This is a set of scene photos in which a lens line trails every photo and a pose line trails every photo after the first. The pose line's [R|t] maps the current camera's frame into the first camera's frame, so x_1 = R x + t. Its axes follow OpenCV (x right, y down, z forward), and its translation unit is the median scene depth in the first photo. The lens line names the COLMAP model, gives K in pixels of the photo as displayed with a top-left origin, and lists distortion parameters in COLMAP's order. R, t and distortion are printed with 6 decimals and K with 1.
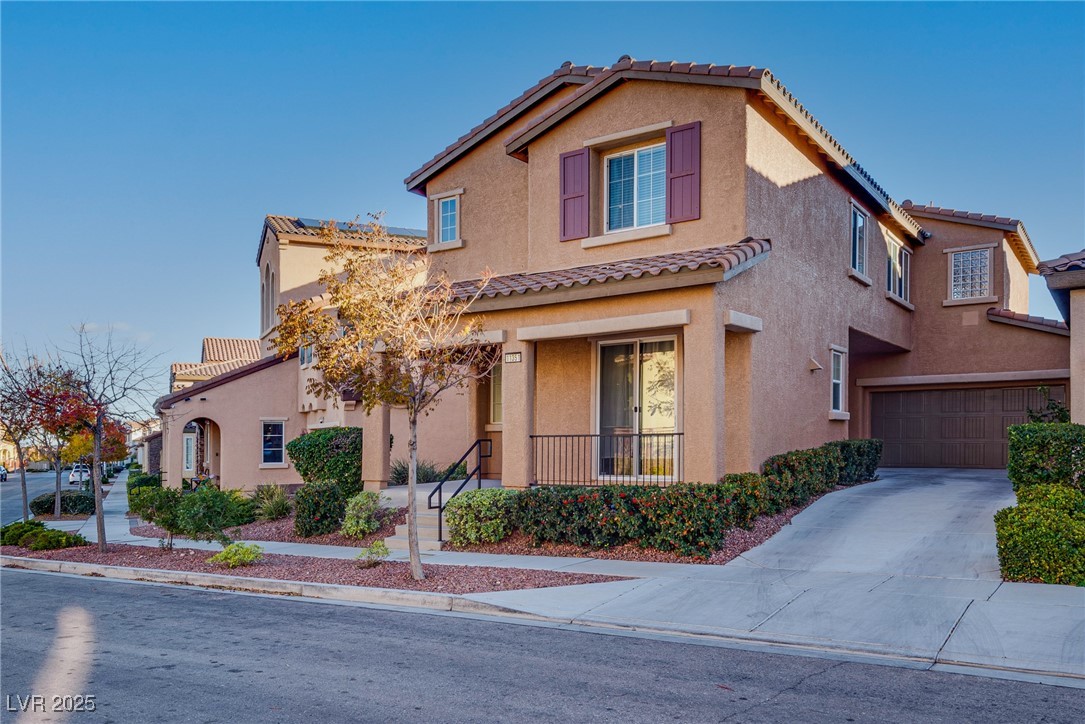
lens RADIAL K [[766.2, 0, 560.4], [0, 766.2, 363.9], [0, 0, 1]] dist [0.026486, -0.000020]
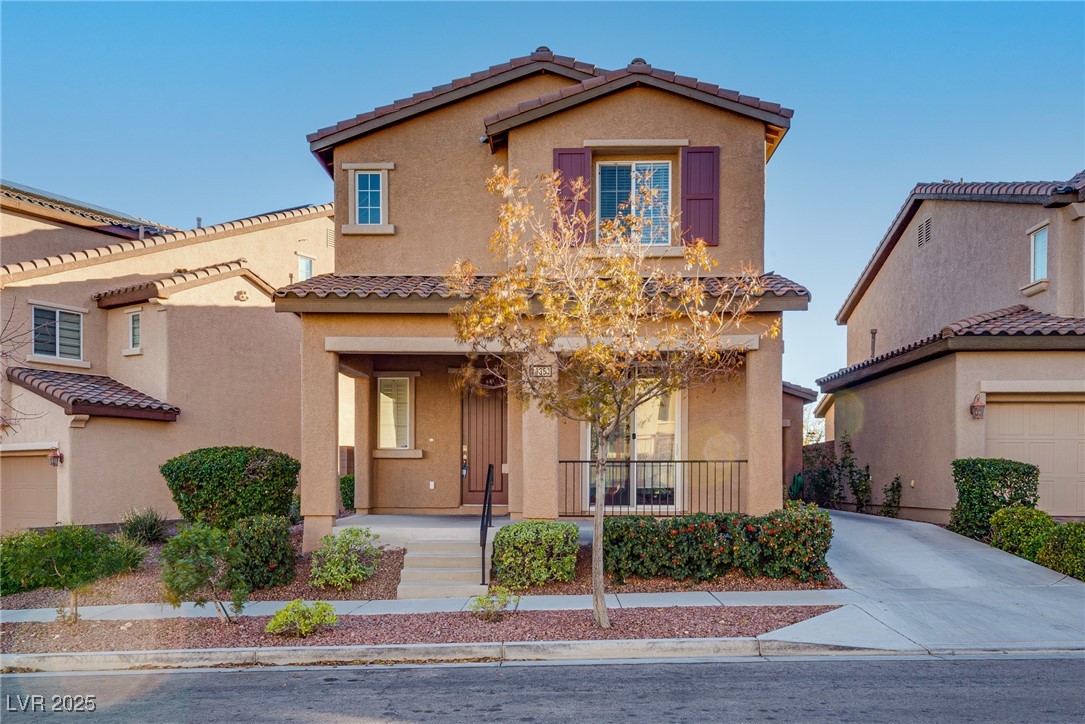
lens RADIAL K [[775.9, 0, 542.1], [0, 775.9, 420.7], [0, 0, 1]] dist [0.027859, -0.003112]
pose [[0.867020, 0.046337, 0.496114, -0.488168], [-0.058249, 0.998265, 0.008561, 0.039358], [-0.494856, -0.036321, 0.868215, 0.227168]]
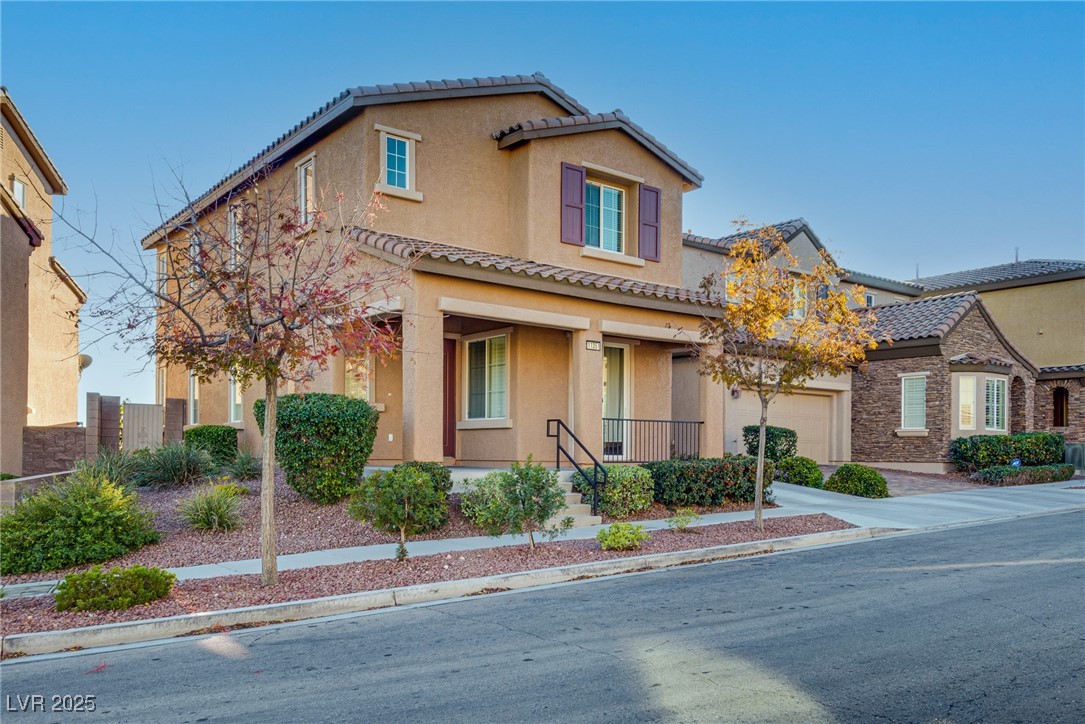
lens RADIAL K [[766.2, 0, 560.4], [0, 766.2, 363.9], [0, 0, 1]] dist [0.026486, -0.000020]
pose [[0.387579, 0.113128, 0.914868, -1.056090], [-0.106202, 0.991313, -0.077589, 0.105399], [-0.915698, -0.067089, 0.396227, 0.601208]]
